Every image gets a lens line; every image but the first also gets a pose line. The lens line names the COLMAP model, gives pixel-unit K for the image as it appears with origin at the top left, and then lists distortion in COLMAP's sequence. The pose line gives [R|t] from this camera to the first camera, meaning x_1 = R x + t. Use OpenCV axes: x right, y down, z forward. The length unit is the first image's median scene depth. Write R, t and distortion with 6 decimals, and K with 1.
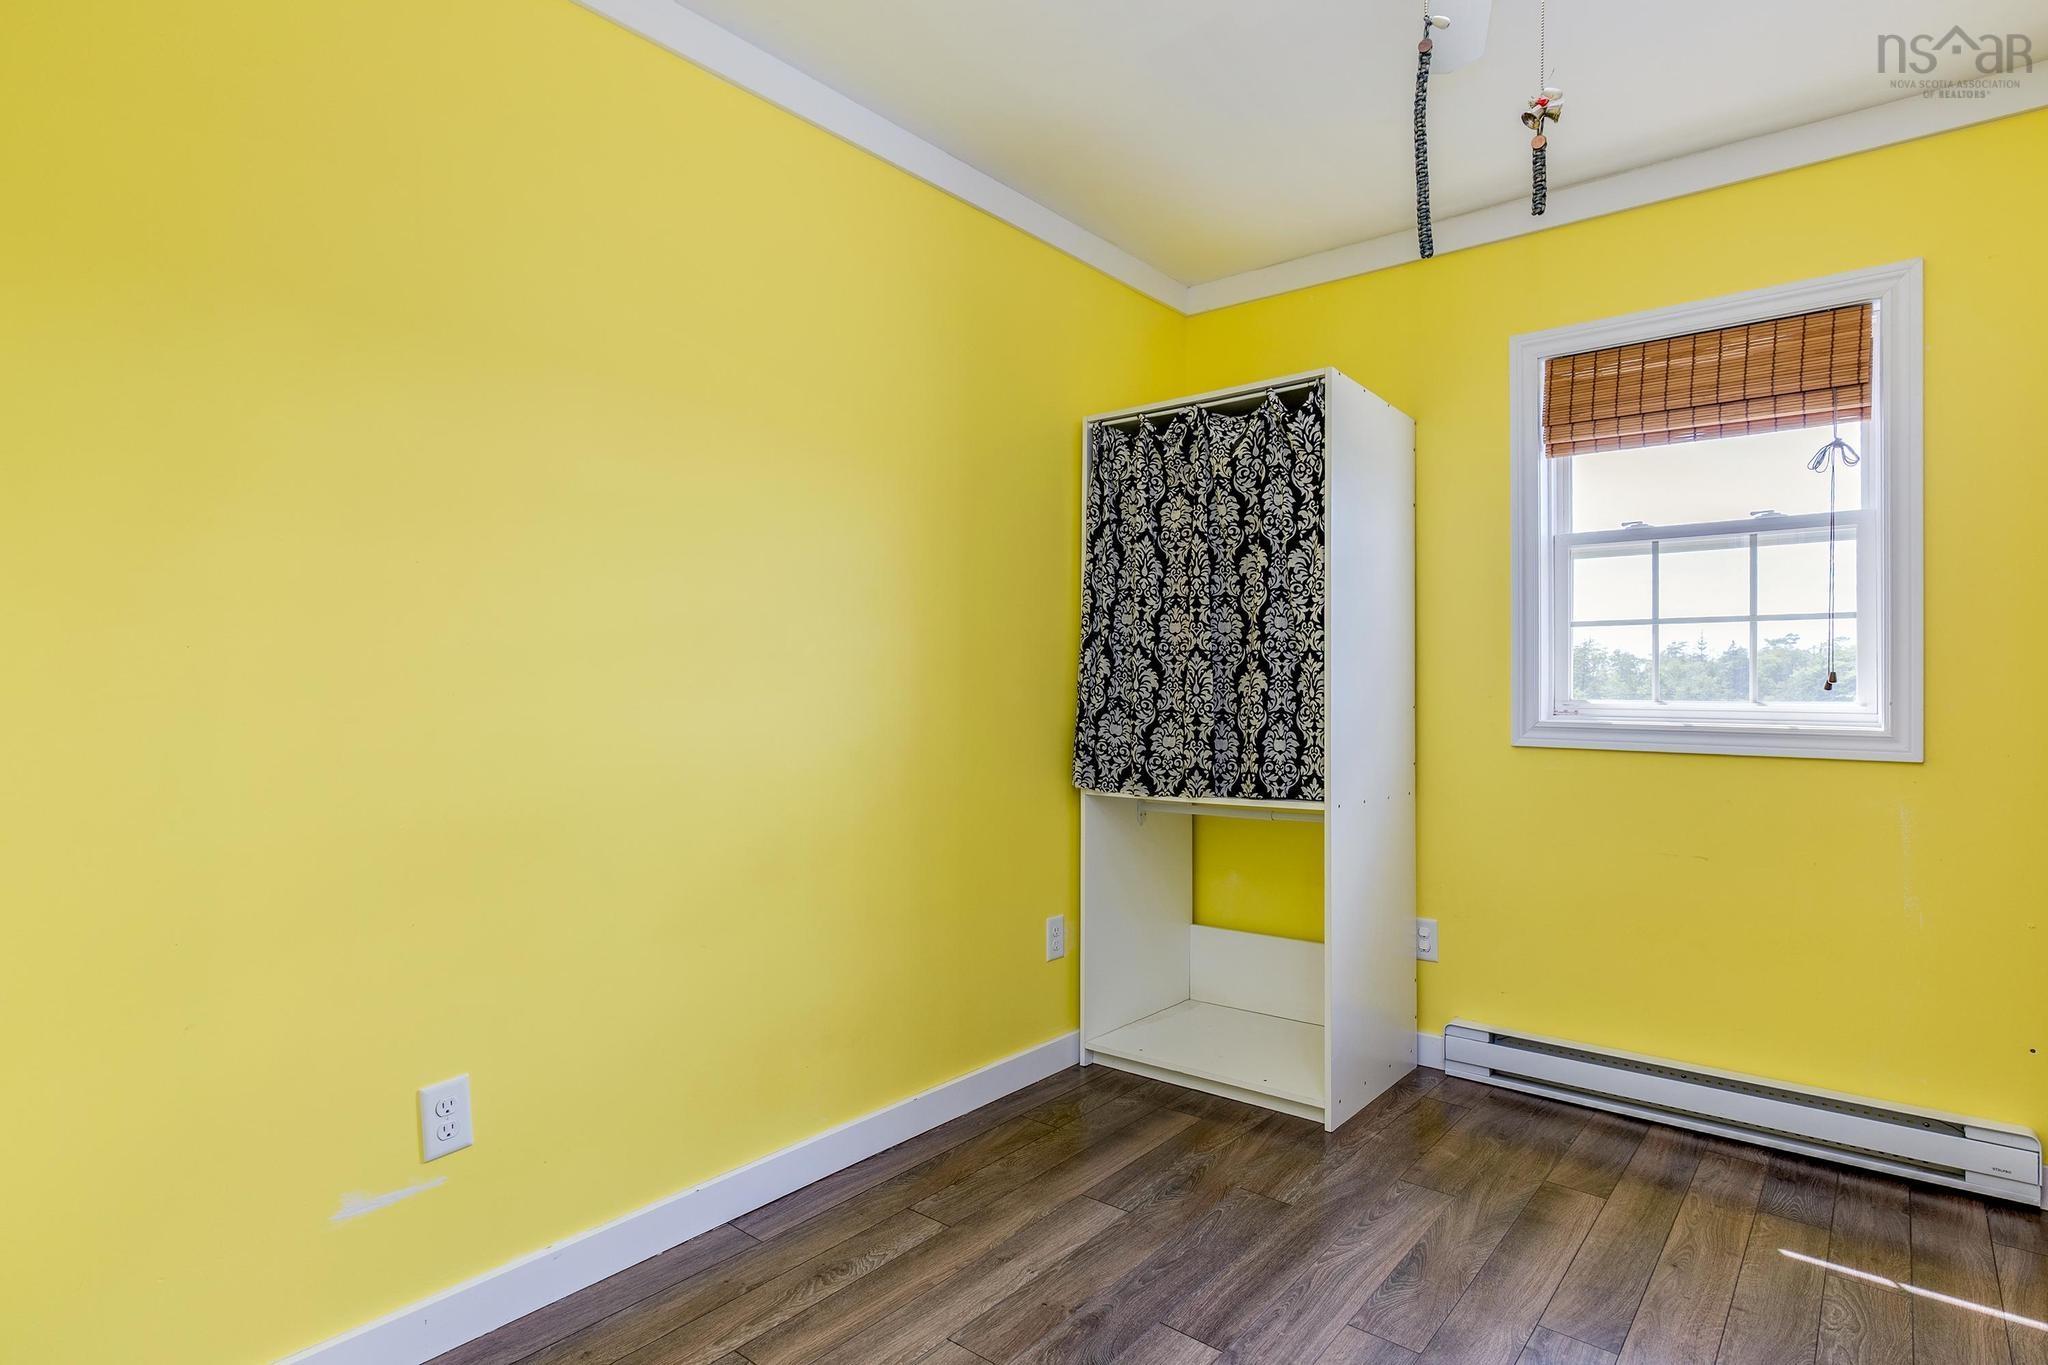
lens RADIAL K [[1071.5, 0, 1024.0], [0, 1071.5, 682.5], [0, 0, 1]] dist [-0.001530, -0.000165]
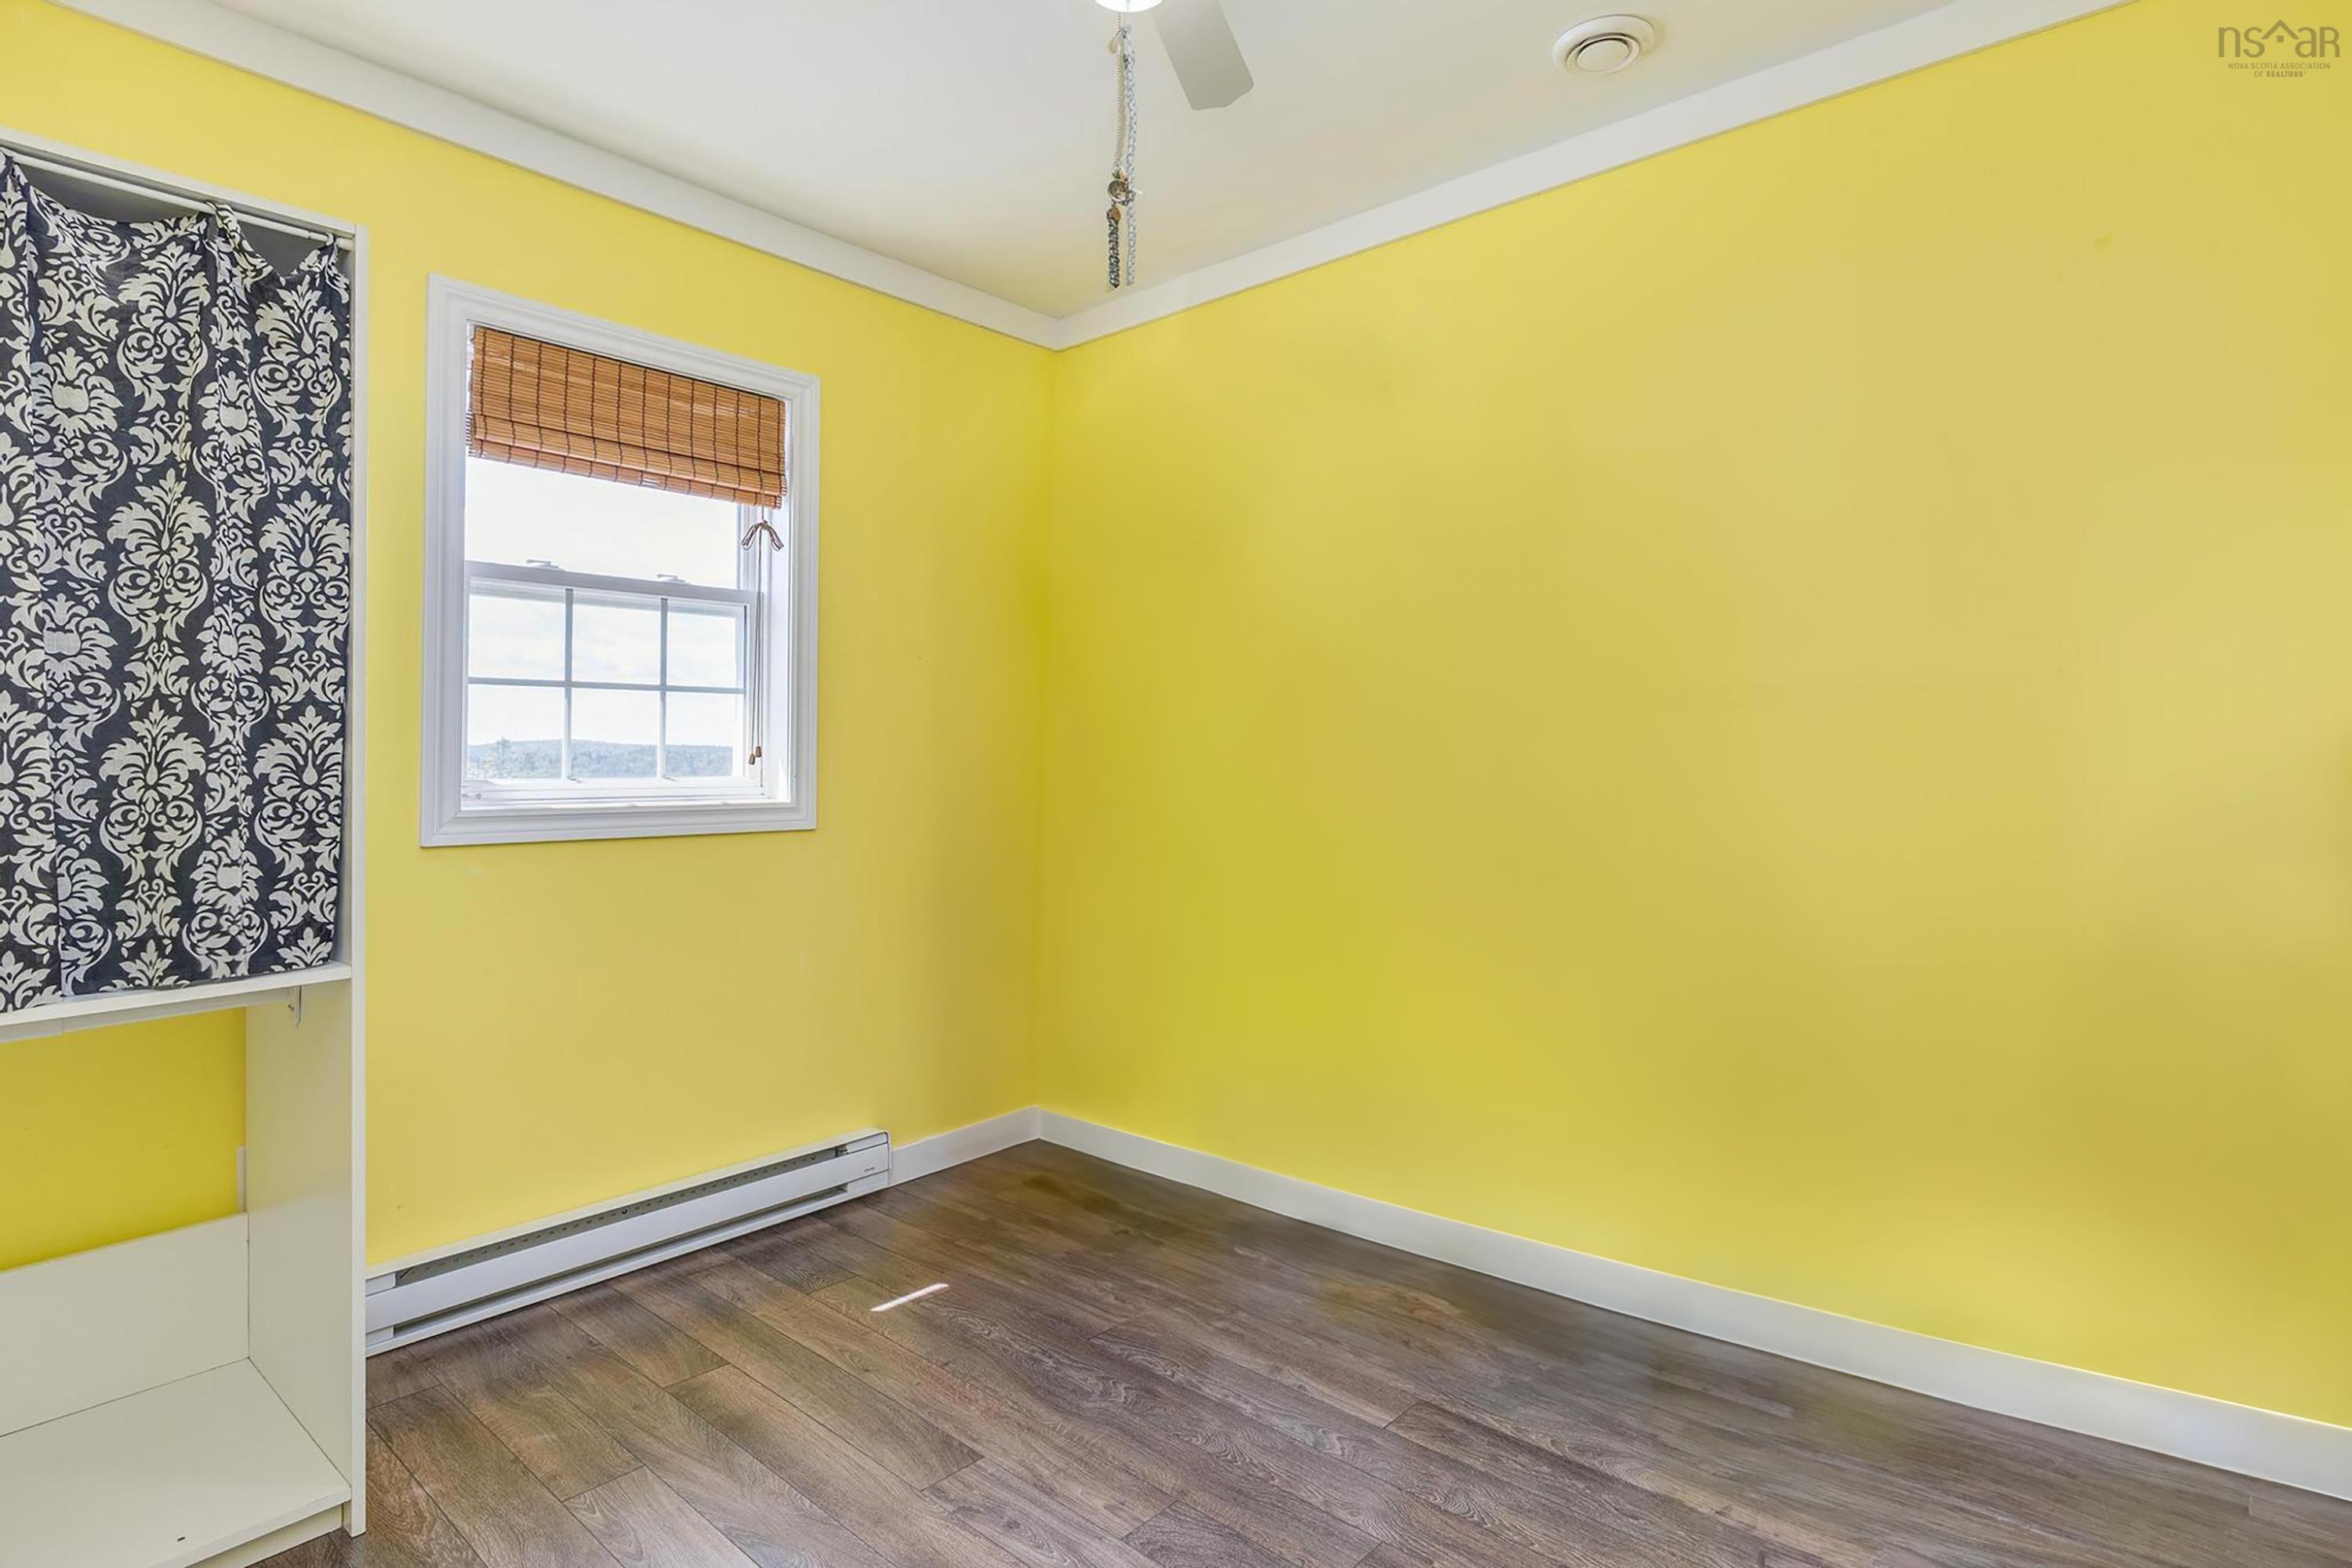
lens RADIAL K [[1199.3, 0, 1180.5], [0, 1199.3, 725.2], [0, 0, 1]] dist [0.000244, -0.000527]
pose [[0.032213, 0.025460, 0.999157, -0.350985], [-0.000591, 0.999676, -0.025454, -0.001525], [-0.999481, 0.000230, 0.032218, 0.520264]]
